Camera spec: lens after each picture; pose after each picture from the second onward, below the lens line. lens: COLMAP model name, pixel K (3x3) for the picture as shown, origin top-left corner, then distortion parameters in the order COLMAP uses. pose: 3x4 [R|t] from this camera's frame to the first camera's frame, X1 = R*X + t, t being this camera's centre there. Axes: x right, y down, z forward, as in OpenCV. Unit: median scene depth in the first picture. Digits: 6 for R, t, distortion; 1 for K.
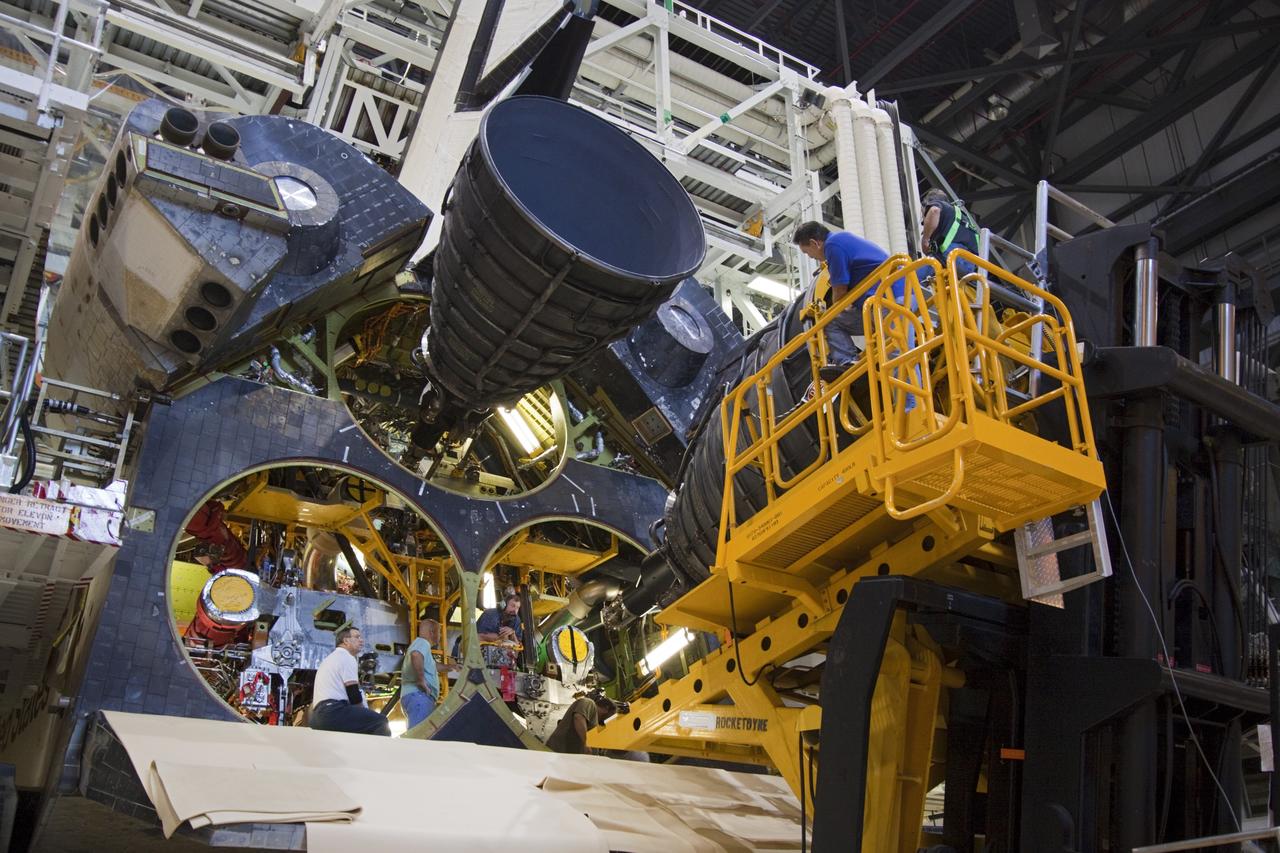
lens RADIAL K [[1221.8, 0, 640.0], [0, 1221.8, 426.5], [0, 0, 1]] dist [0.009881, 0.009453]
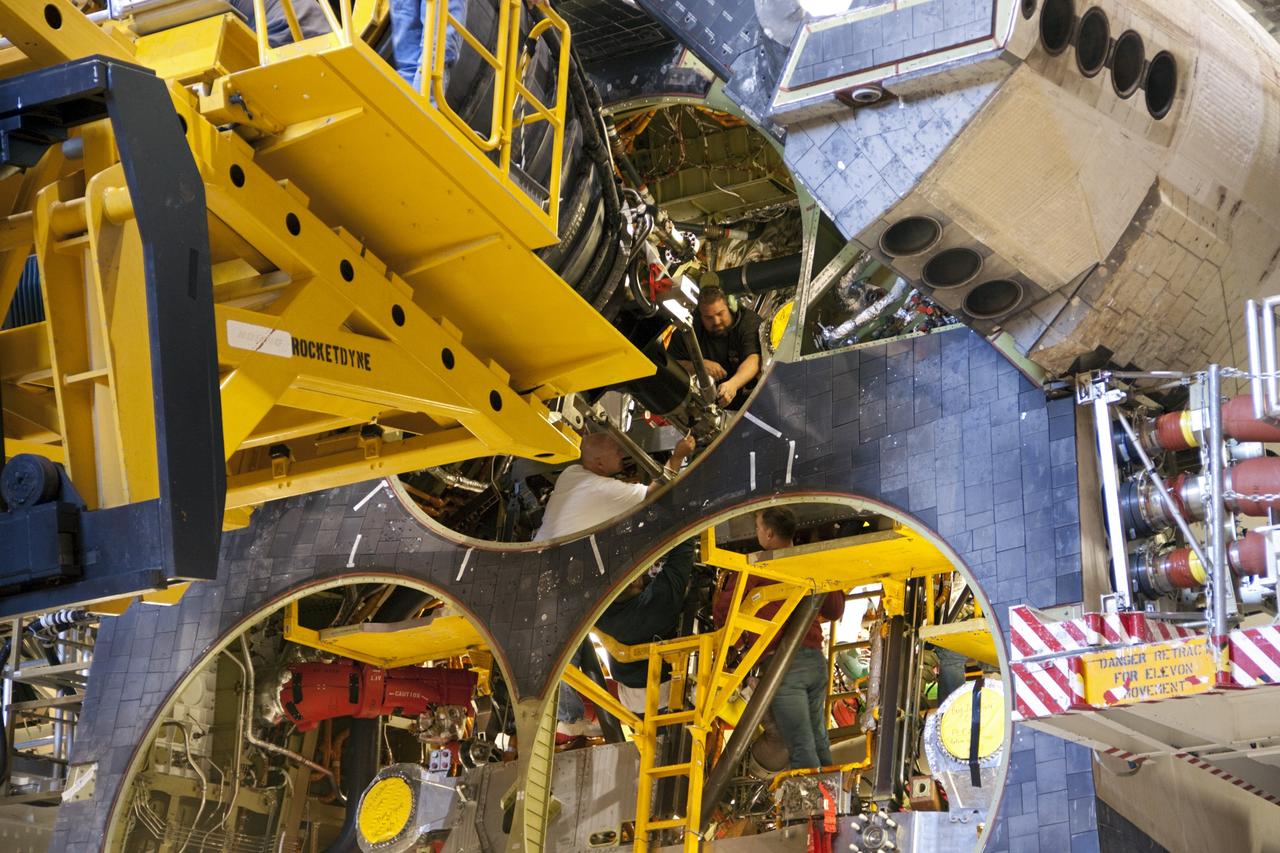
lens RADIAL K [[3755.9, 0, 640.0], [0, 3755.9, 426.5], [0, 0, 1]] dist [0.590687, 0.535135]
pose [[0.383690, -0.238653, -0.892091, 1.238350], [0.406132, 0.911199, -0.069086, 0.129435], [0.829360, -0.335799, 0.446543, 0.314192]]
